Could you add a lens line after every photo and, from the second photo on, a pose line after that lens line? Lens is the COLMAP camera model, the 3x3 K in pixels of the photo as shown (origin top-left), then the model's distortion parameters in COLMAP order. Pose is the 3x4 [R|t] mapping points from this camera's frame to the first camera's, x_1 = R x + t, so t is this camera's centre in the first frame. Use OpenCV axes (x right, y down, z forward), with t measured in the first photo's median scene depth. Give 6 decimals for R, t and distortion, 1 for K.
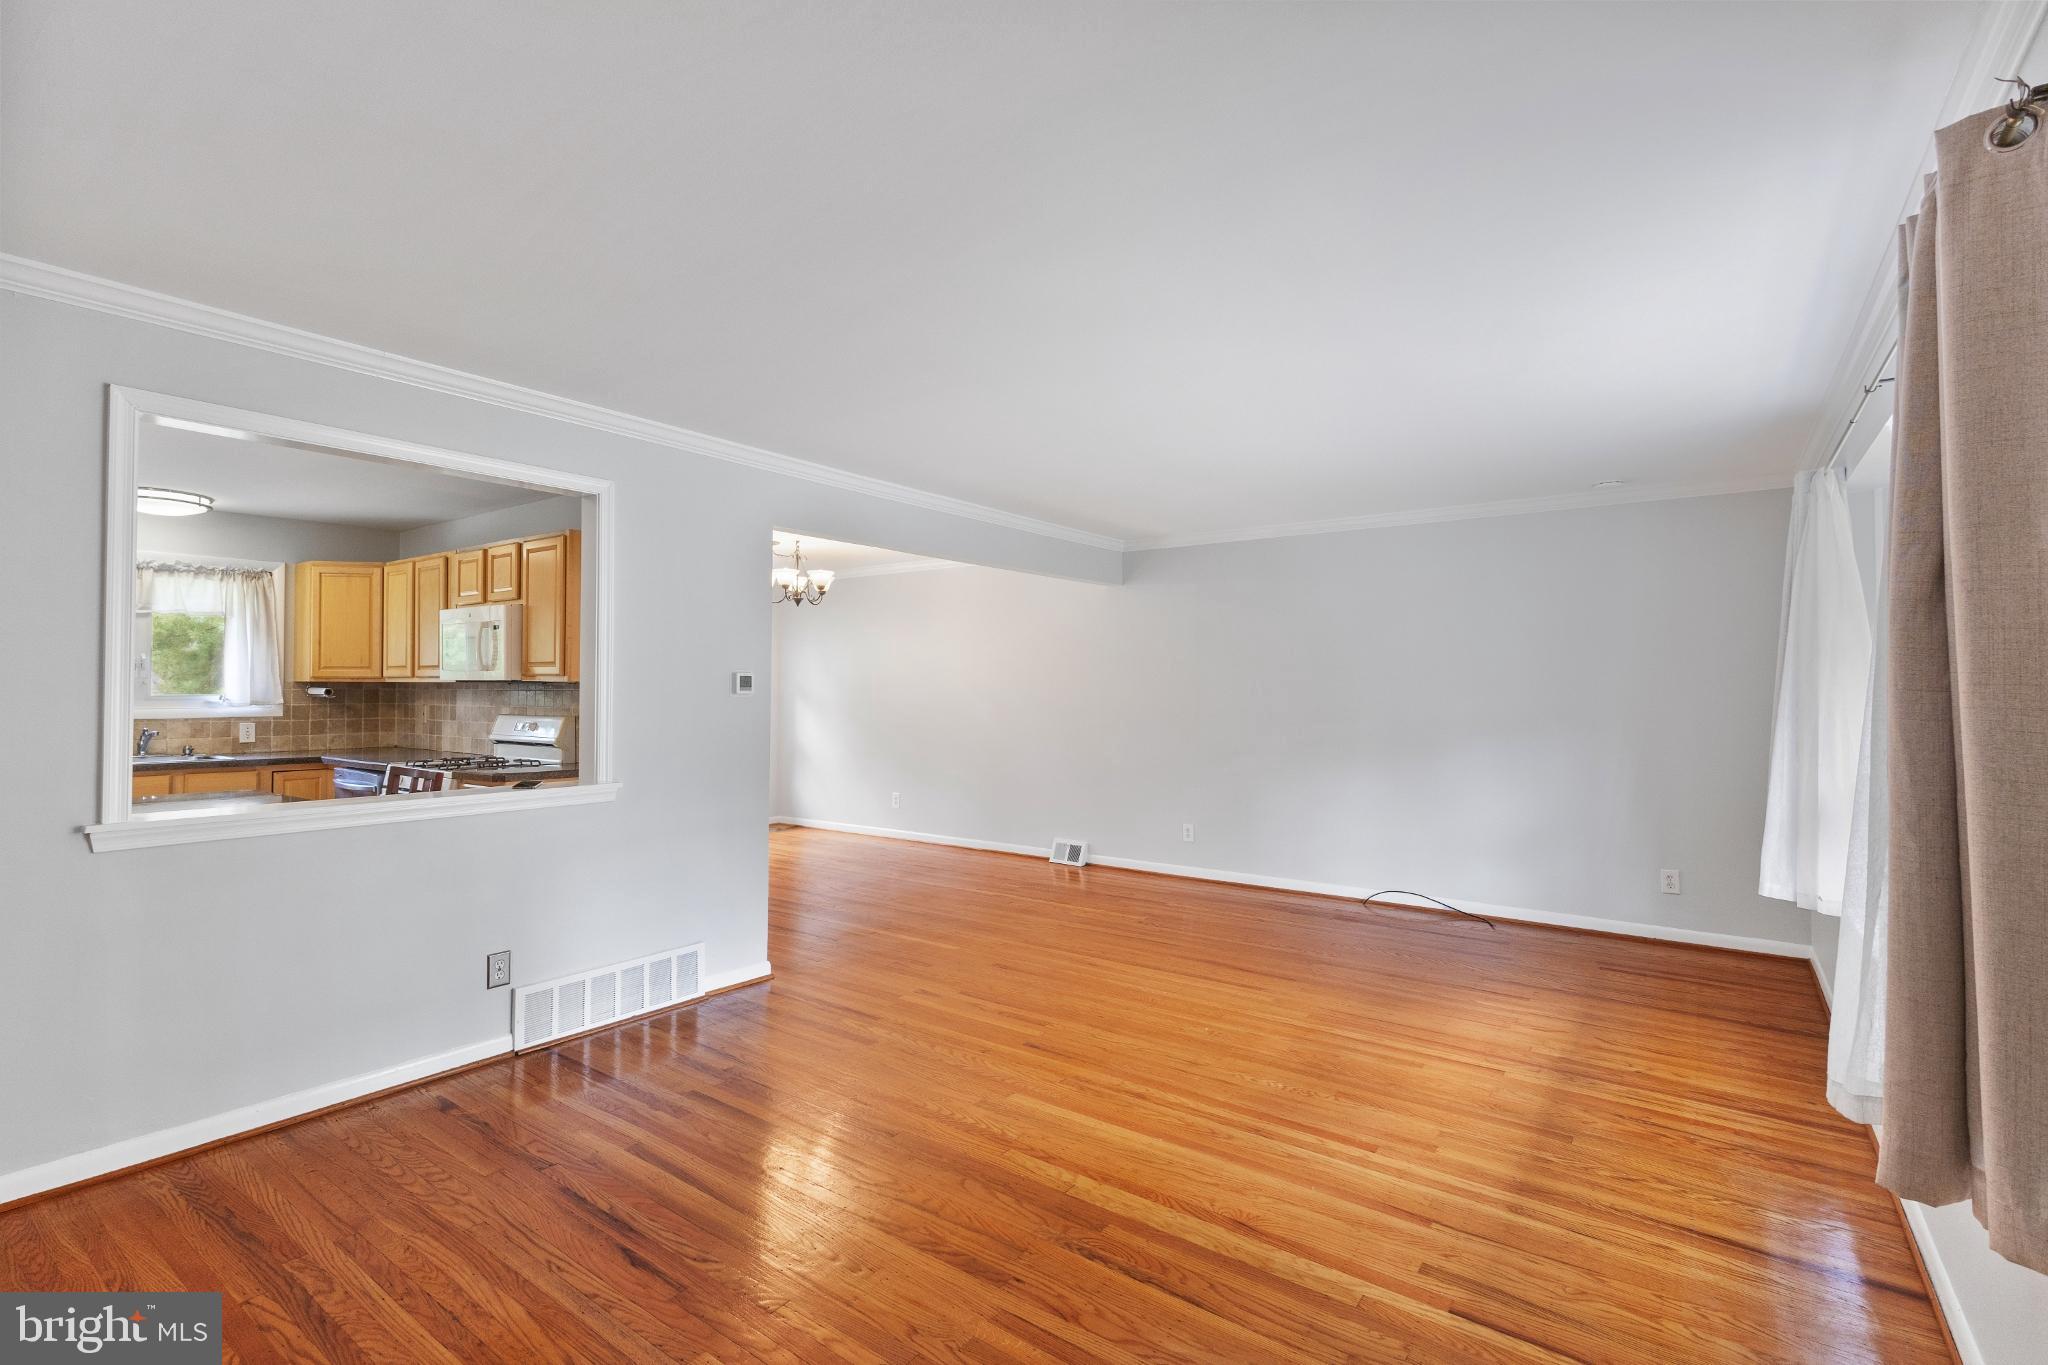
lens RADIAL K [[947.1, 0, 1018.7], [0, 947.1, 690.4], [0, 0, 1]] dist [0.000999, 0.000630]
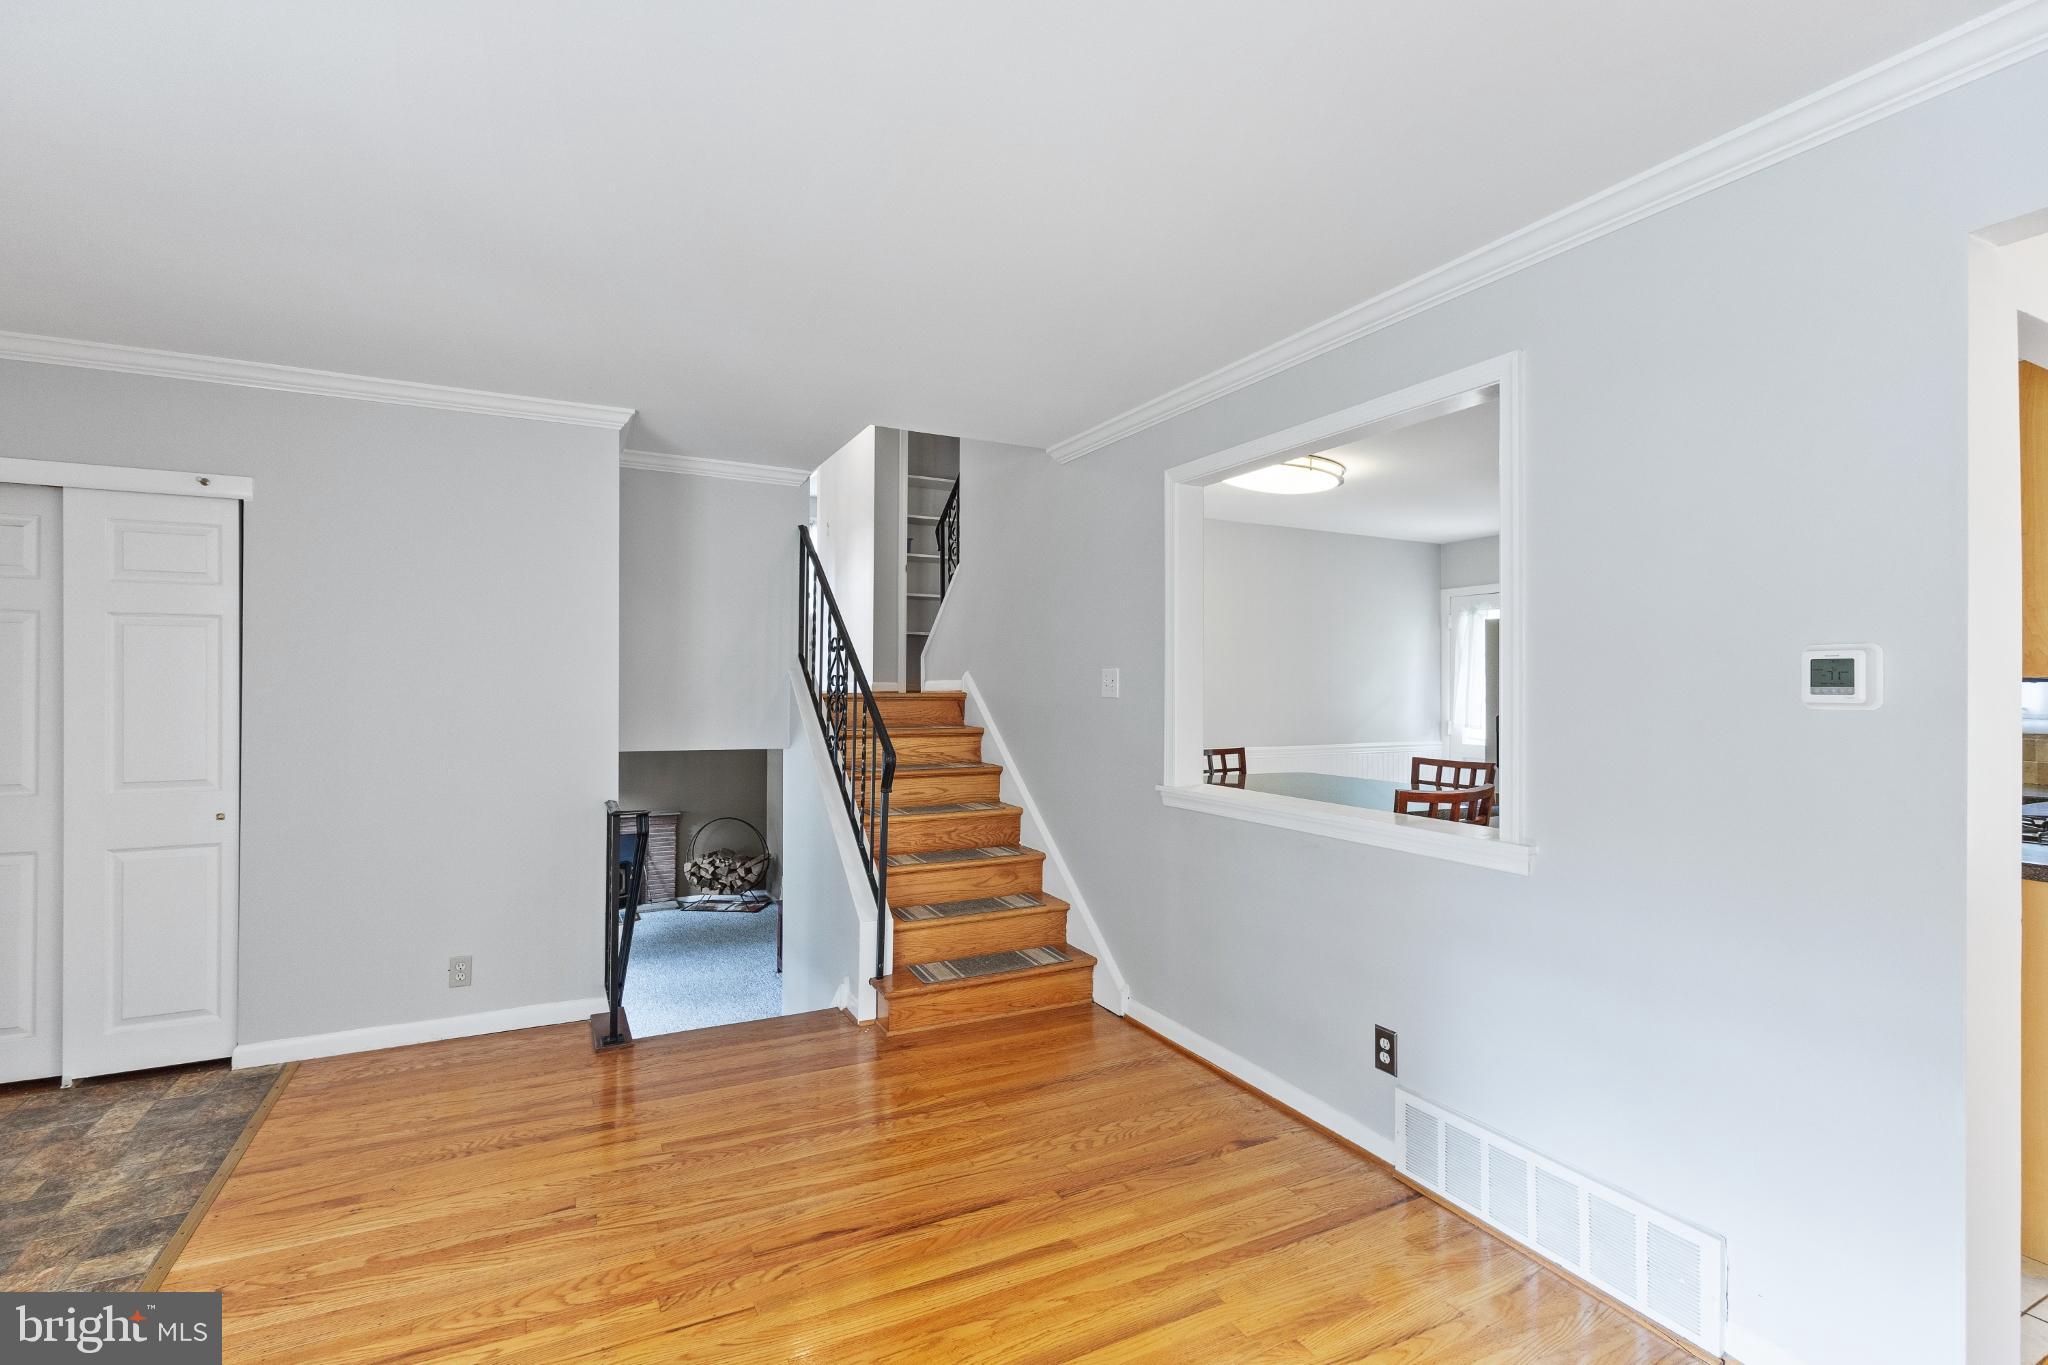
lens RADIAL K [[947.1, 0, 1025.7], [0, 947.1, 688.5], [0, 0, 1]] dist [0.000999, 0.000630]
pose [[-0.453855, -0.006383, -0.891053, 0.264022], [-0.010791, 0.999940, -0.001667, 0.002389], [0.891010, 0.008859, -0.453896, 1.026362]]
